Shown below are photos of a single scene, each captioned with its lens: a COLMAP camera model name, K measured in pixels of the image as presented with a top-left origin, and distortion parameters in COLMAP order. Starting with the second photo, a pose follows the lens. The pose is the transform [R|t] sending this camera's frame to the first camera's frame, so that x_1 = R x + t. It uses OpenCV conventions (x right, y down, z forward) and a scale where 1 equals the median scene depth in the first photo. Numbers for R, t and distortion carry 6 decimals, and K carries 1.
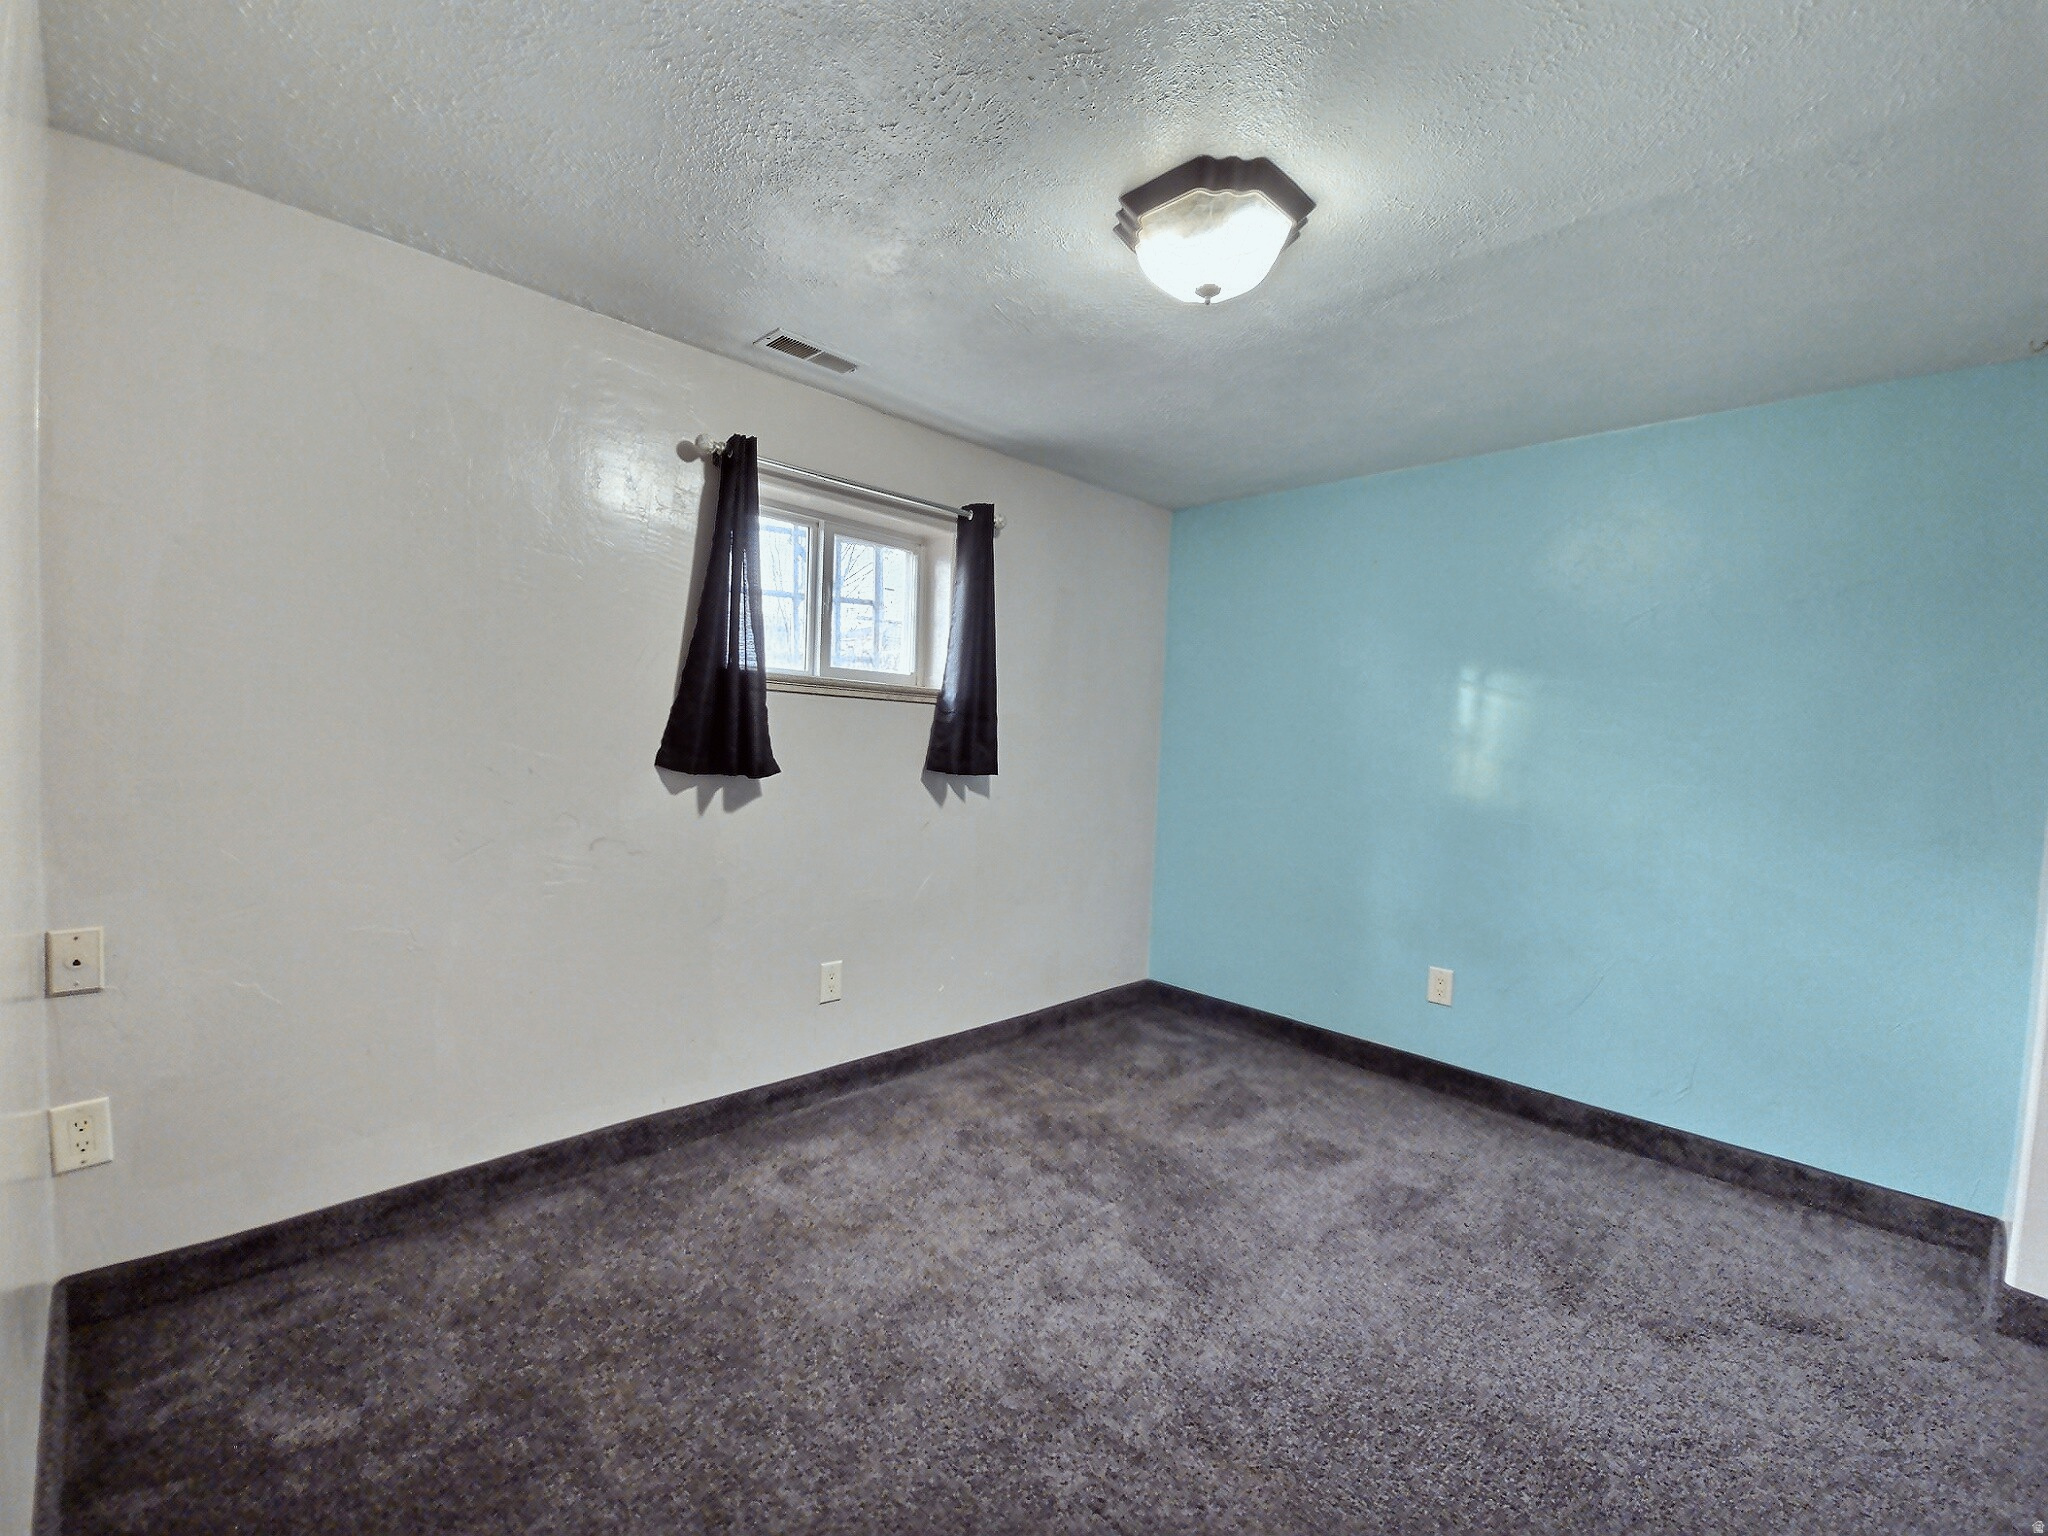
lens RADIAL K [[904.4, 0, 1017.3], [0, 904.4, 769.5], [0, 0, 1]] dist [-0.000554, -0.001892]
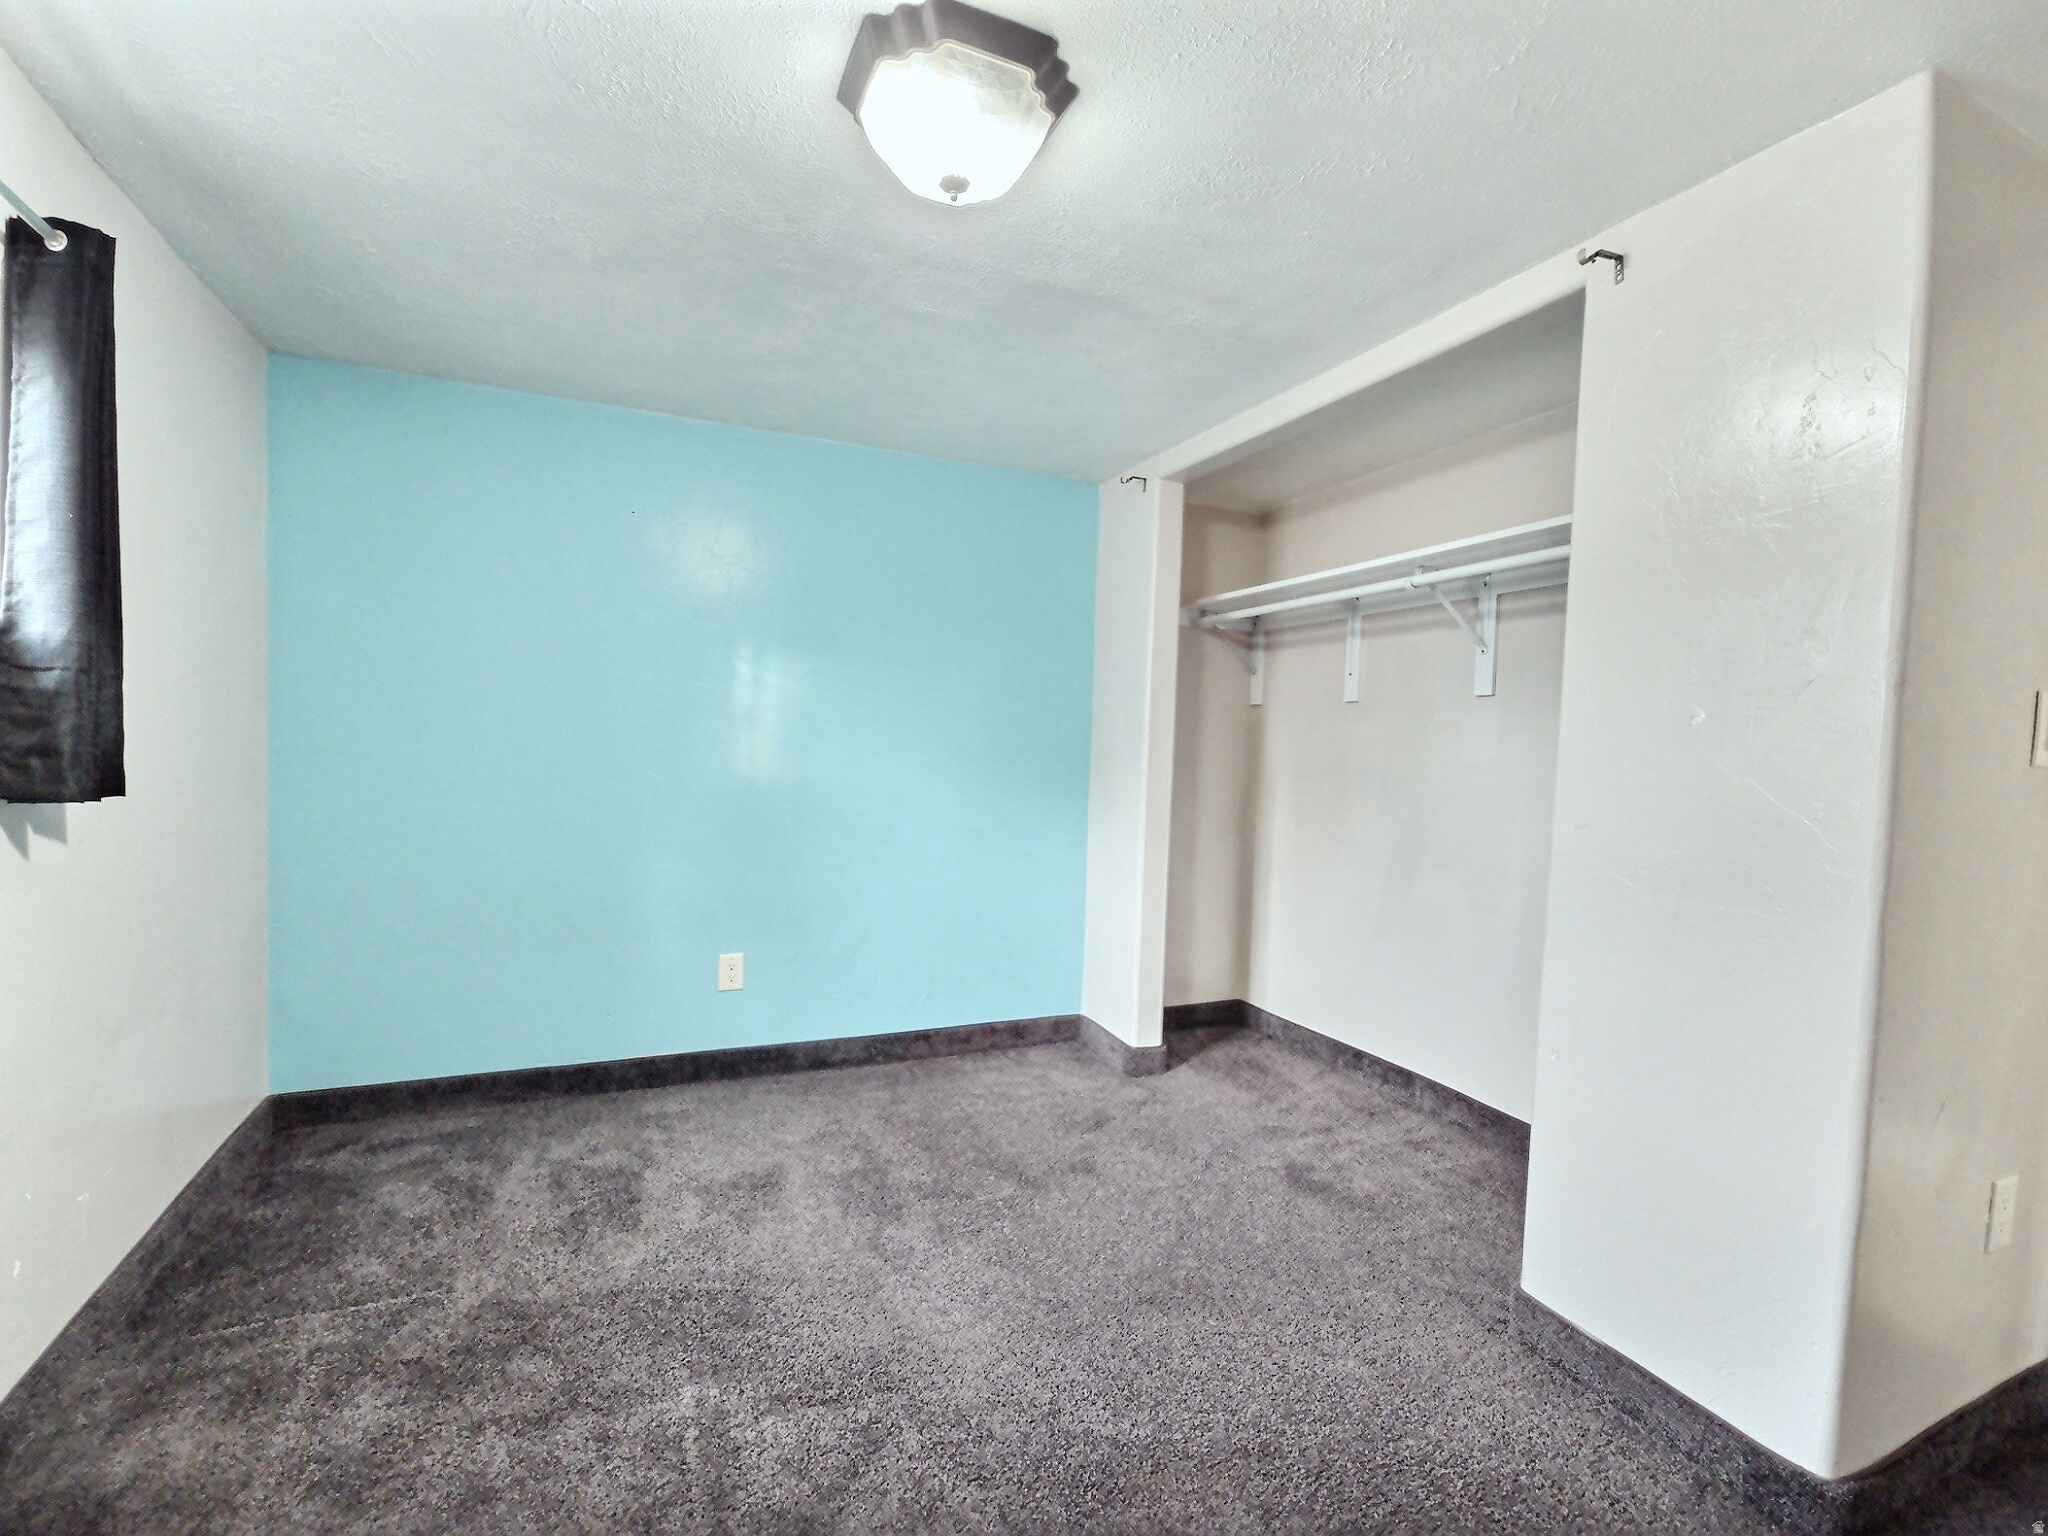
lens RADIAL K [[904.4, 0, 1020.9], [0, 904.4, 766.5], [0, 0, 1]] dist [-0.000554, -0.001892]
pose [[0.347274, -0.058552, 0.935934, -0.349665], [0.019716, 0.998284, 0.055137, -0.030317], [-0.937556, -0.000695, 0.347833, 0.406937]]
